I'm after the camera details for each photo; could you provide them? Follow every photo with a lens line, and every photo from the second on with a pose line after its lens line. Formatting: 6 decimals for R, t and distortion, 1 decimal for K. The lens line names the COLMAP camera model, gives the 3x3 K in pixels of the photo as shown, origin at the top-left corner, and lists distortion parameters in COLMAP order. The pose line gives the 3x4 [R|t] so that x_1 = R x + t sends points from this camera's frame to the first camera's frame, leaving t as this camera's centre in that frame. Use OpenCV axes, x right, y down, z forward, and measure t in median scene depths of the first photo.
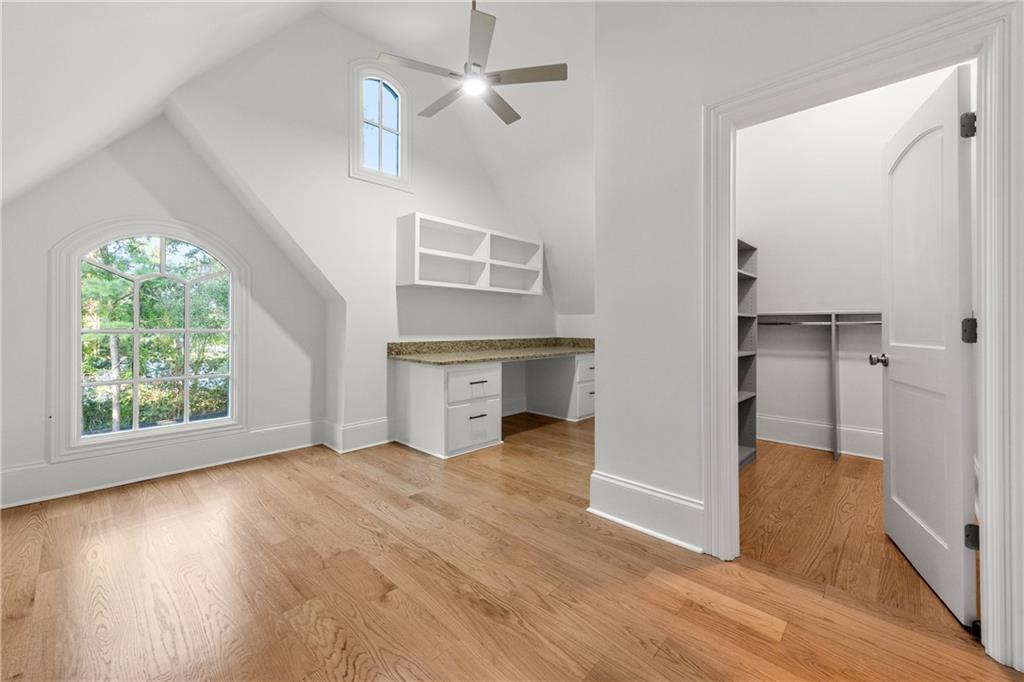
lens RADIAL K [[411.8, 0, 516.9], [0, 411.8, 327.3], [0, 0, 1]] dist [0.016998, -0.001389]
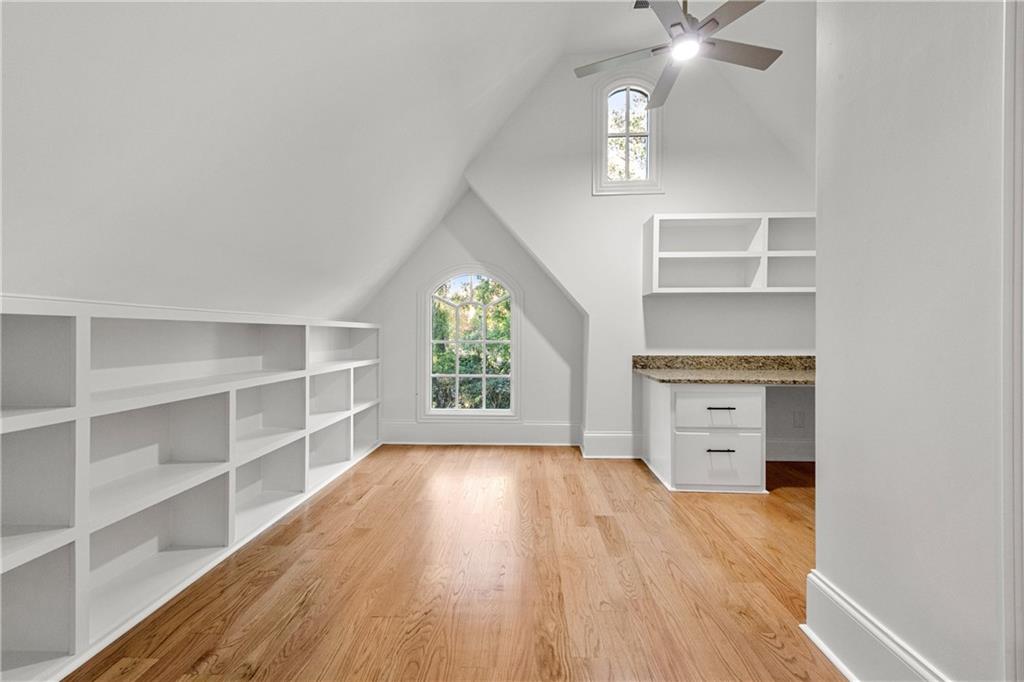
lens RADIAL K [[411.8, 0, 513.2], [0, 411.8, 338.0], [0, 0, 1]] dist [0.016998, -0.001389]
pose [[0.658073, 0.000923, -0.752954, 0.249968], [-0.000572, 1.000000, 0.000726, -0.004544], [0.752954, -0.000047, 0.658073, 0.161718]]
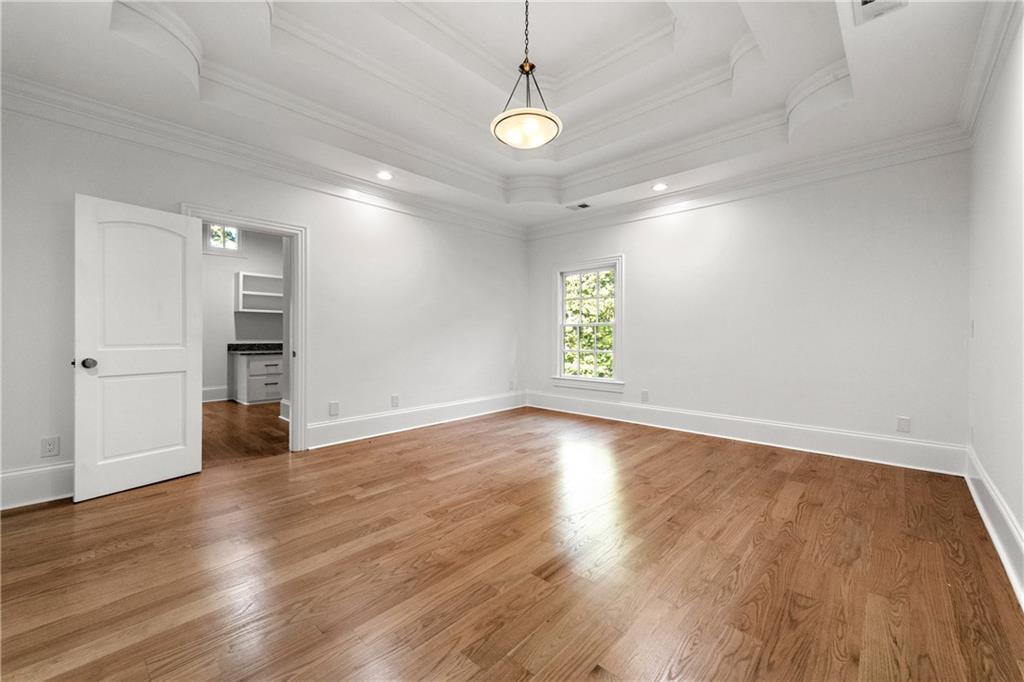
lens RADIAL K [[411.8, 0, 506.4], [0, 411.8, 338.3], [0, 0, 1]] dist [0.016998, -0.001389]
pose [[0.999950, 0.003563, -0.009370, 0.972281], [-0.003559, 0.999994, 0.000359, 0.009697], [0.009371, -0.000326, 0.999956, -0.834075]]
